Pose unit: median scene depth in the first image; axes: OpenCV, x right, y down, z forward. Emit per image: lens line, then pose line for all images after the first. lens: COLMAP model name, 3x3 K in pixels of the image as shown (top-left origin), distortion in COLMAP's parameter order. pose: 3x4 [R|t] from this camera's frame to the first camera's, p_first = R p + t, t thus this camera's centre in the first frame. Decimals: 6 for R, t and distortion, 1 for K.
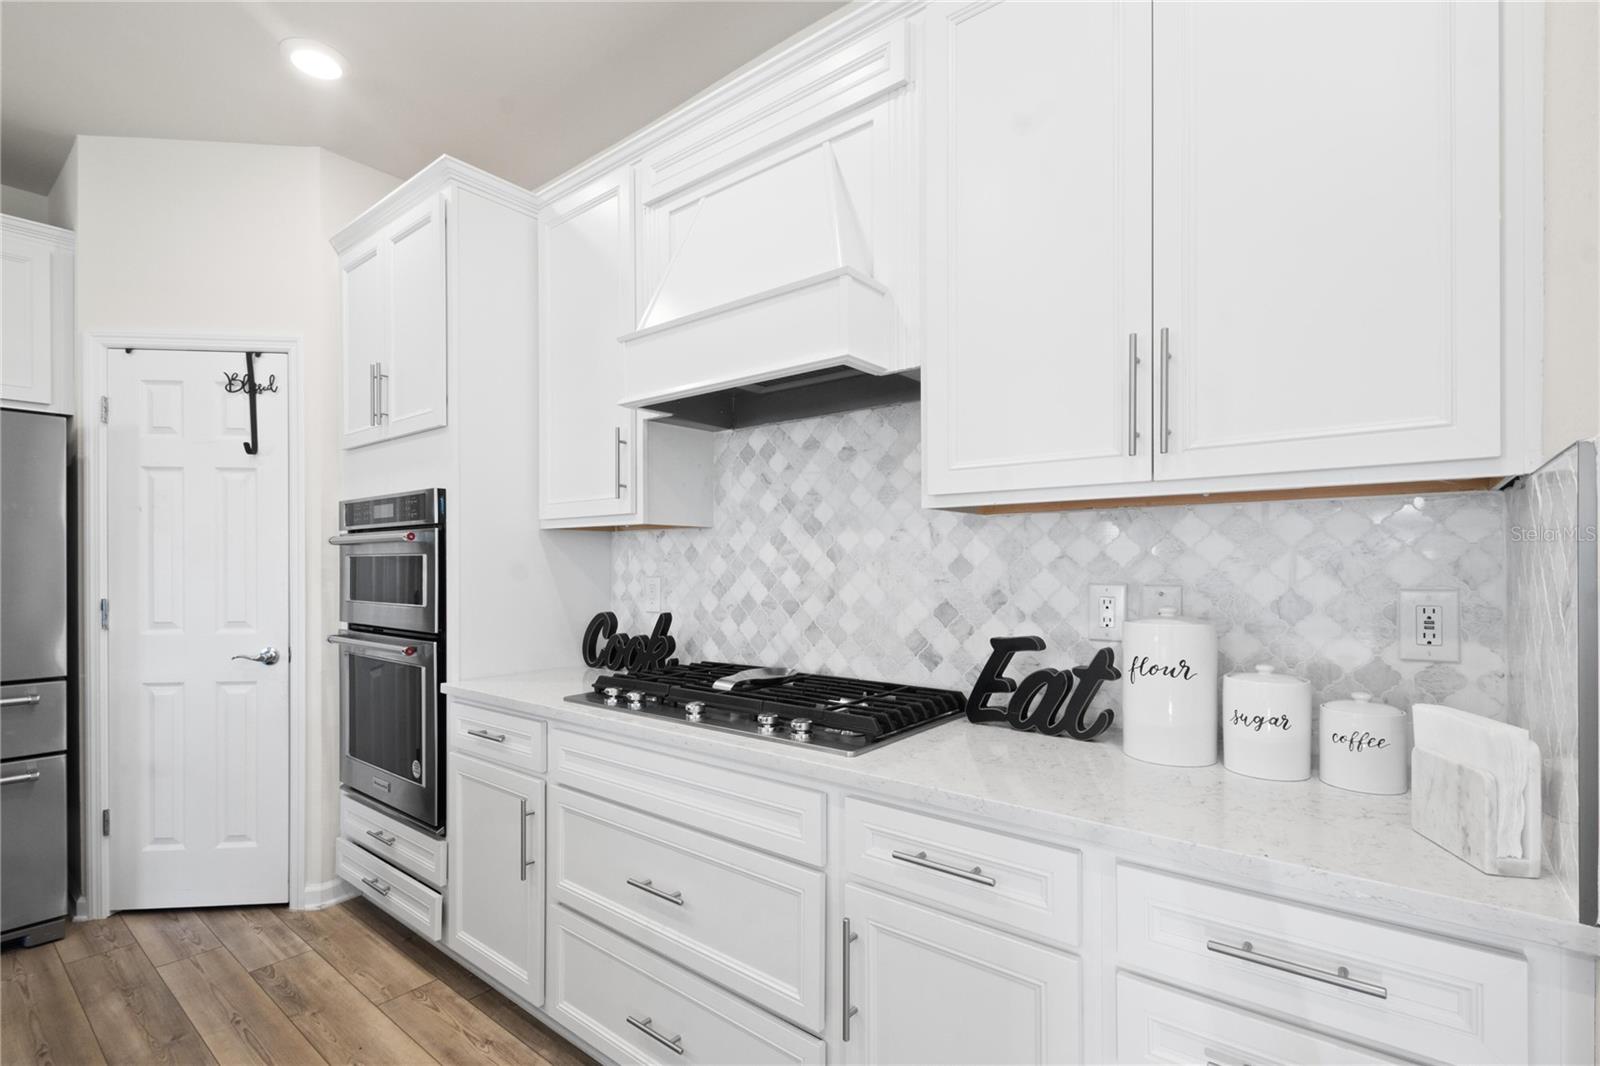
lens RADIAL K [[733.7, 0, 796.5], [0, 733.7, 563.8], [0, 0, 1]] dist [0.007934, -0.006273]
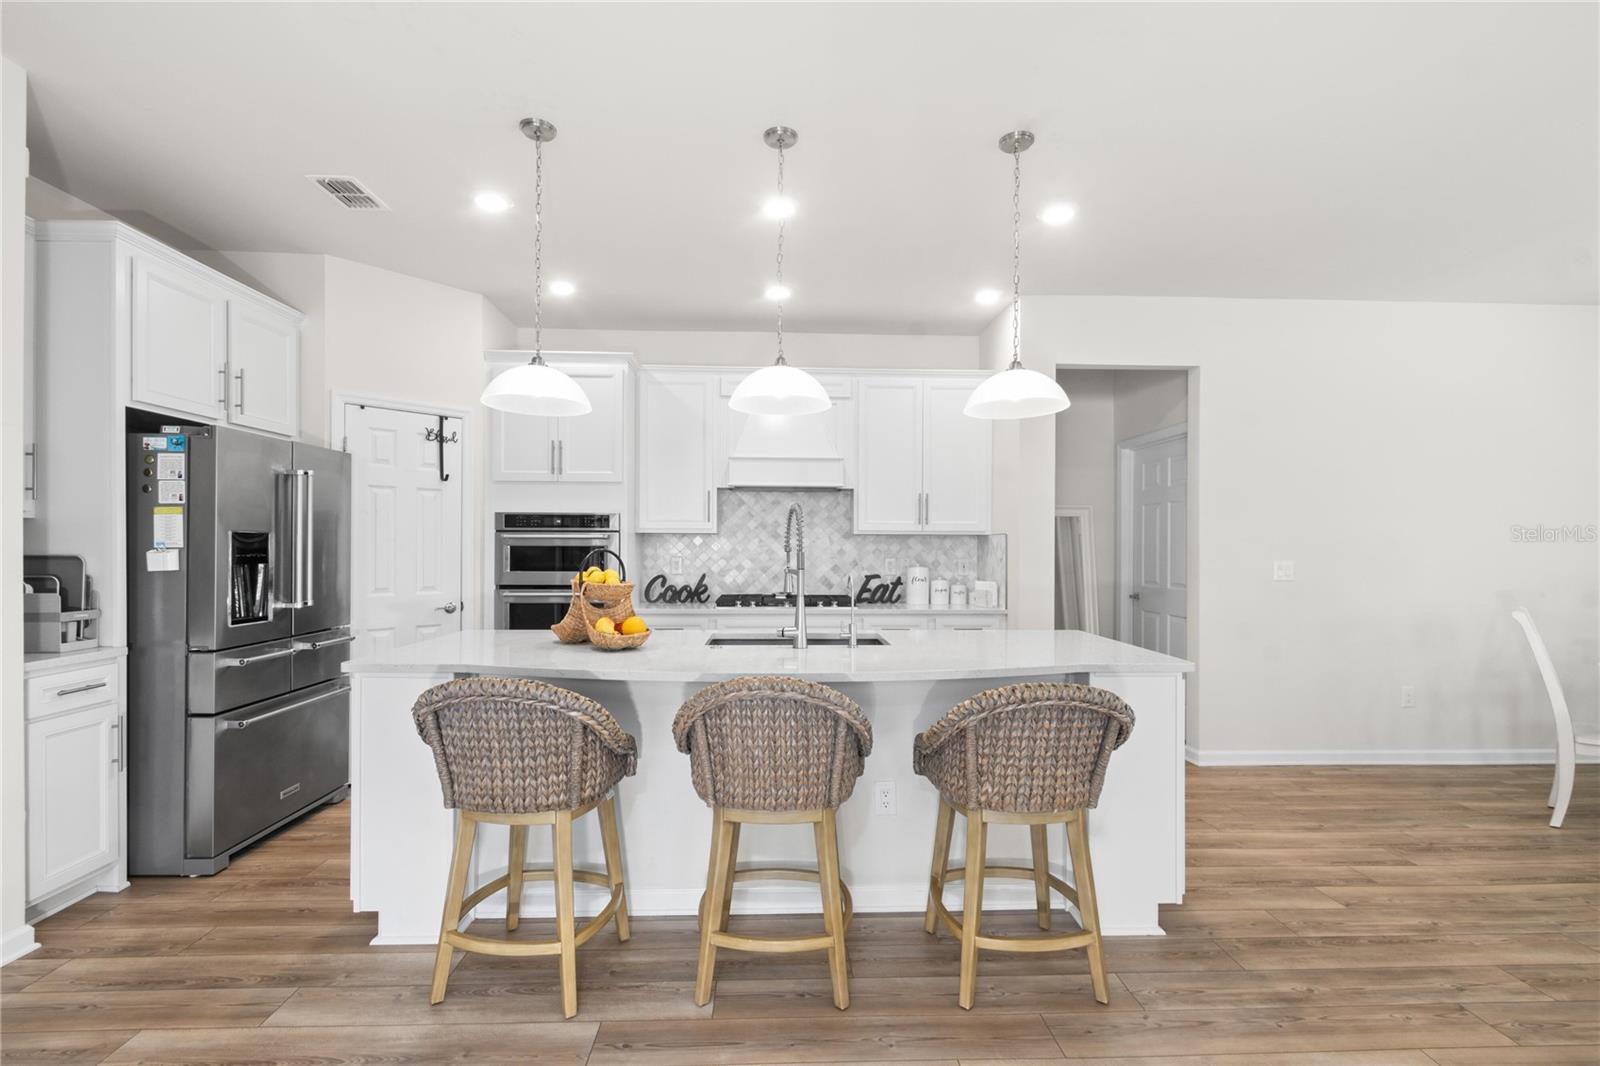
lens RADIAL K [[733.7, 0, 796.5], [0, 733.7, 563.8], [0, 0, 1]] dist [0.007934, -0.006273]
pose [[0.751413, -0.009760, 0.659760, -1.466285], [-0.005294, 0.999769, 0.020820, -0.008699], [-0.659811, -0.019137, 0.751188, -0.842417]]
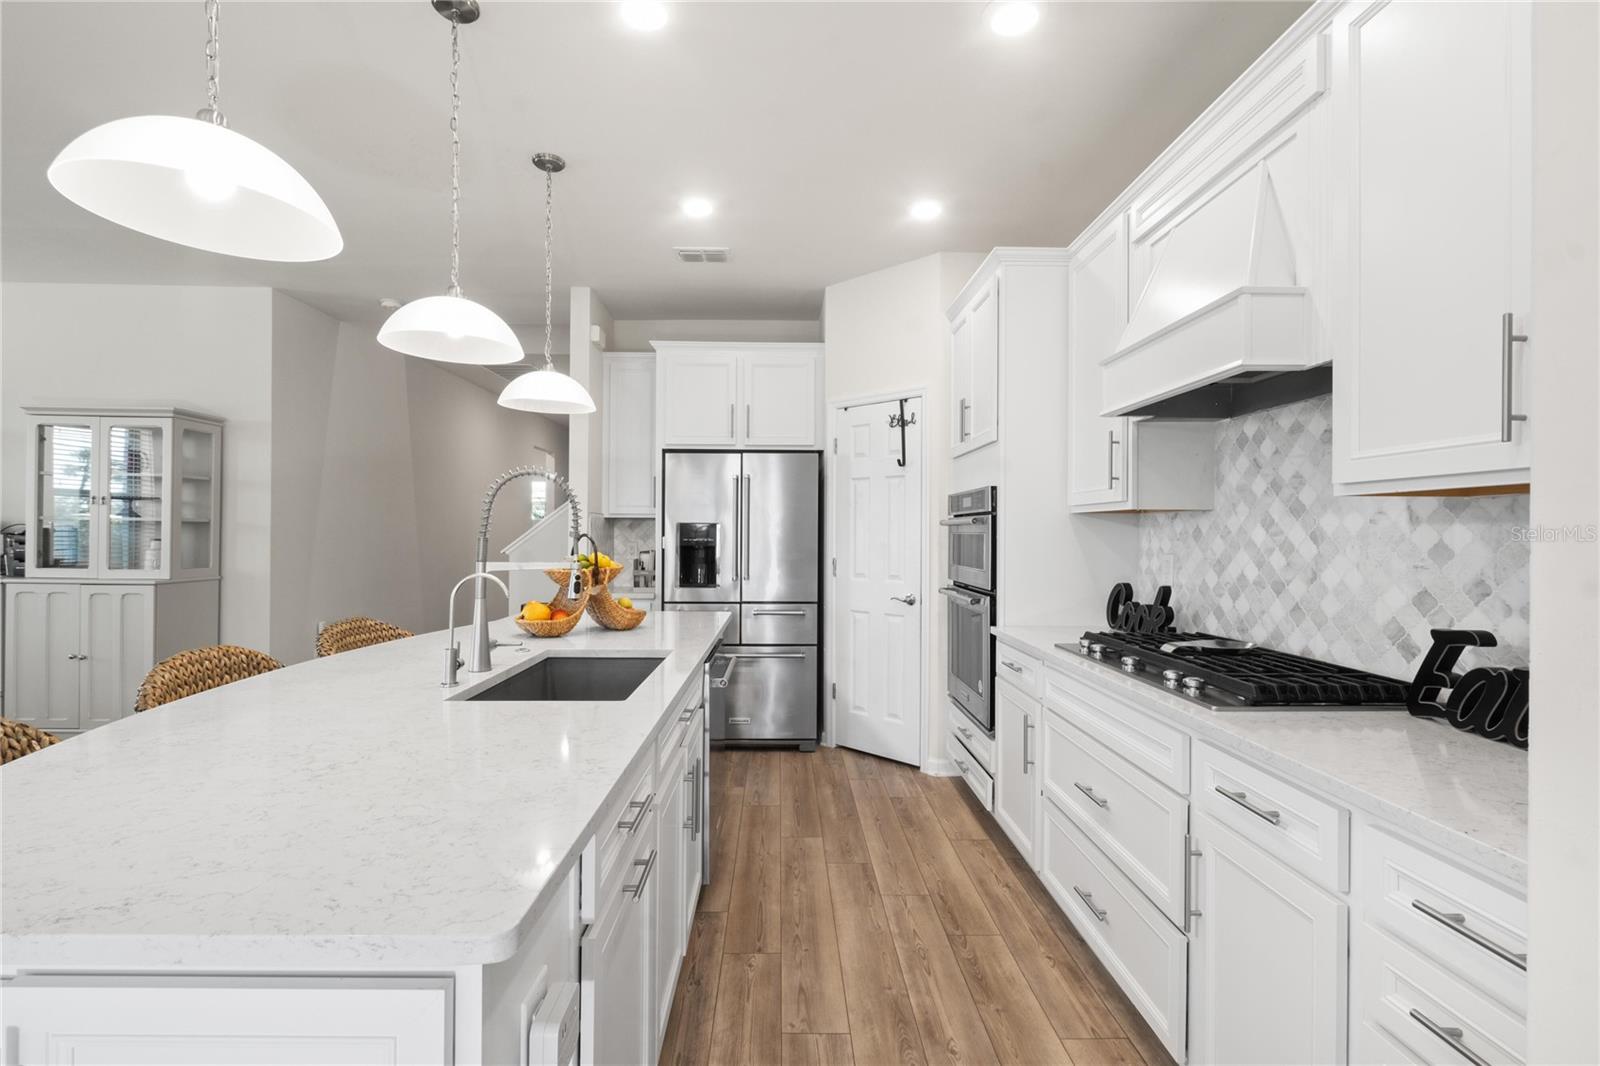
lens RADIAL K [[725.0, 0, 800.0], [0, 725.0, 533.0], [0, 0, 1]] dist [-0.000064, -0.000073]
pose [[0.649919, 0.005475, -0.759984, 0.320909], [-0.006751, 0.999976, 0.001430, -0.013830], [0.759973, 0.004201, 0.649941, -0.167709]]
